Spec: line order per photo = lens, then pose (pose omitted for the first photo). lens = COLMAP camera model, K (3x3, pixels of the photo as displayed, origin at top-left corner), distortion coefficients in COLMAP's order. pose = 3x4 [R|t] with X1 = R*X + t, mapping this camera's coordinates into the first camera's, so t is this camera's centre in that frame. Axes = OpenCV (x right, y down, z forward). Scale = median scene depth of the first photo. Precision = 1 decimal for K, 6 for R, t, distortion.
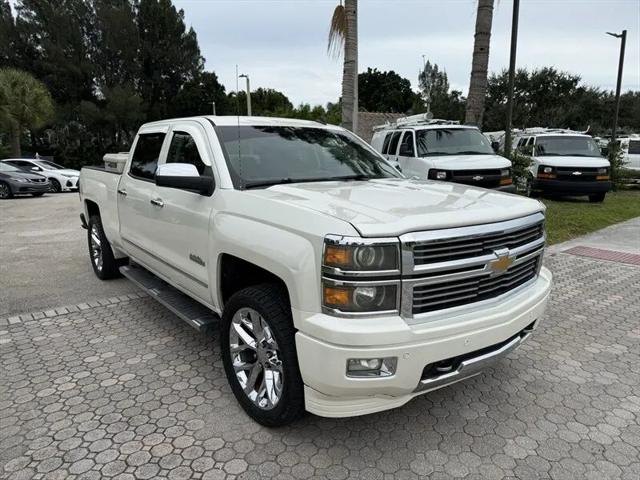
lens RADIAL K [[453.2, 0, 316.0], [0, 453.2, 242.0], [0, 0, 1]] dist [0.038670, -0.056956]
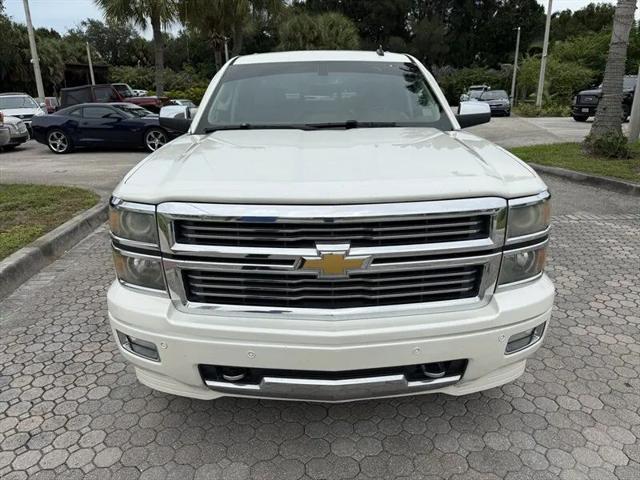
lens RADIAL K [[453.2, 0, 322.0], [0, 453.2, 238.5], [0, 0, 1]] dist [0.038670, -0.056956]
pose [[0.798607, 0.176634, -0.575349, 0.747538], [-0.100971, 0.981736, 0.161244, -0.096002], [0.593322, -0.070677, 0.801856, 0.422228]]
